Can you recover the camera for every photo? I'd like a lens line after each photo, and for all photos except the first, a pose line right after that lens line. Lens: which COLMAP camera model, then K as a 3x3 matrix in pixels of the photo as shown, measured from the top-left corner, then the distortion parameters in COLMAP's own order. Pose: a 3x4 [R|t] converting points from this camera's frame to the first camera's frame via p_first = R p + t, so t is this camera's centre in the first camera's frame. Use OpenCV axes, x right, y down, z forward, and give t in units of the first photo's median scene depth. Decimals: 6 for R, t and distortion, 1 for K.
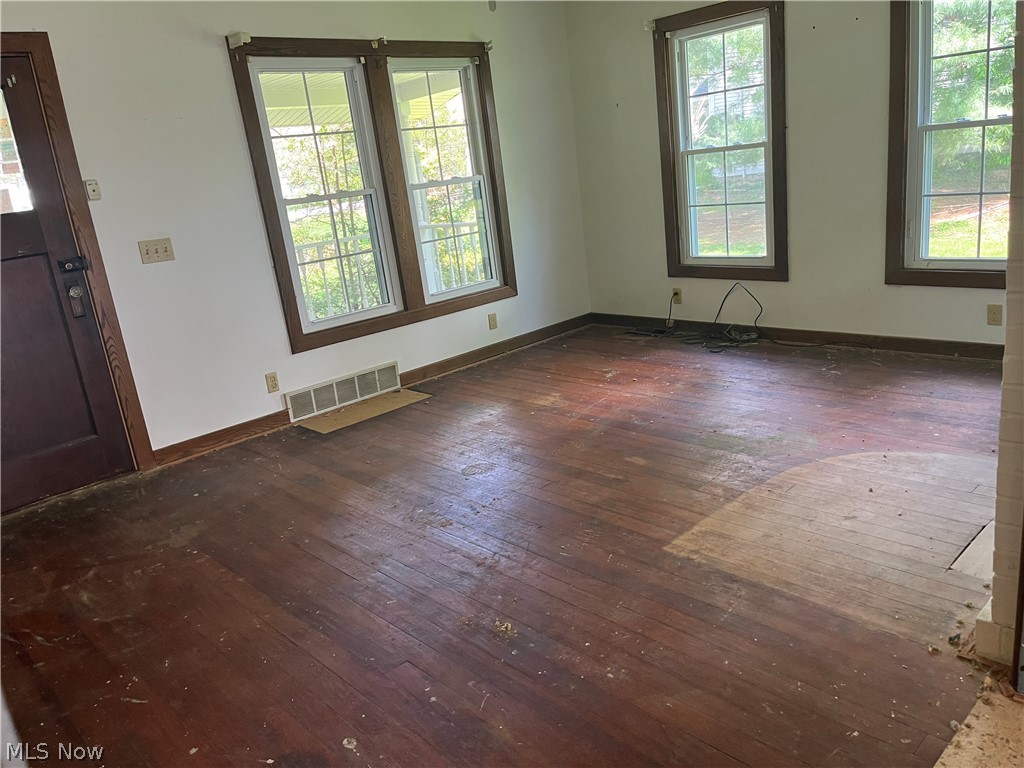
lens RADIAL K [[755.6, 0, 527.4], [0, 755.6, 377.2], [0, 0, 1]] dist [0.053075, -0.067701]
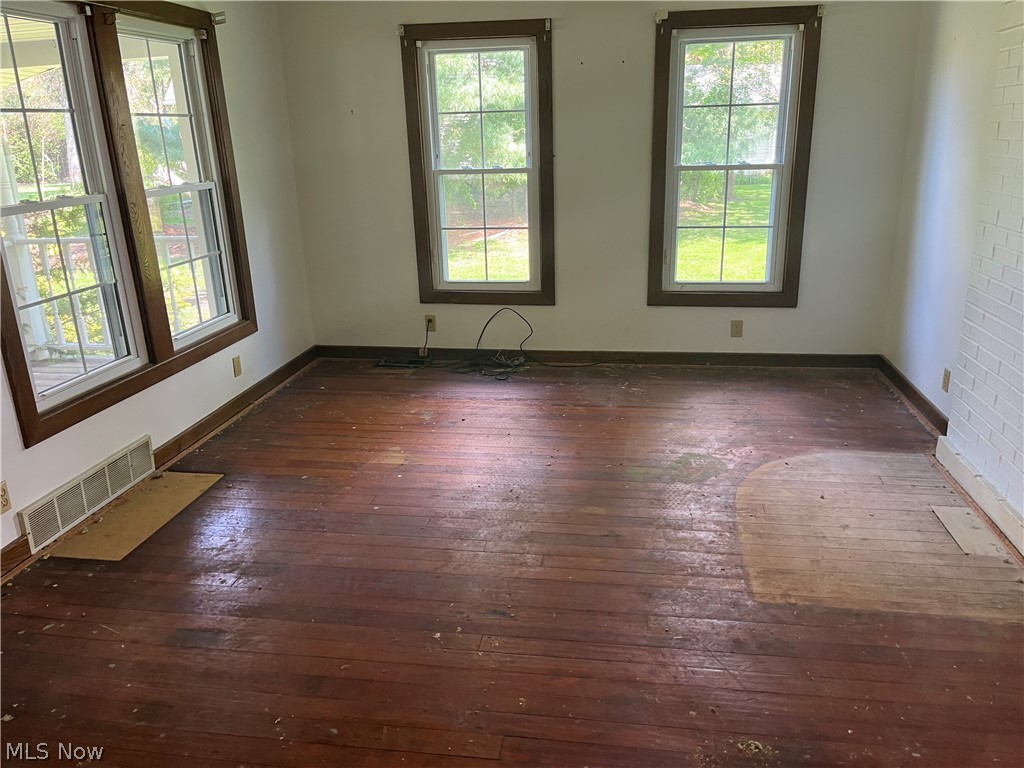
lens RADIAL K [[755.6, 0, 527.4], [0, 755.6, 377.2], [0, 0, 1]] dist [0.053075, -0.067701]
pose [[0.799335, -0.092856, 0.593667, -0.307092], [0.102115, 0.994608, 0.018076, -0.051516], [-0.592145, 0.046174, 0.804507, 0.203196]]
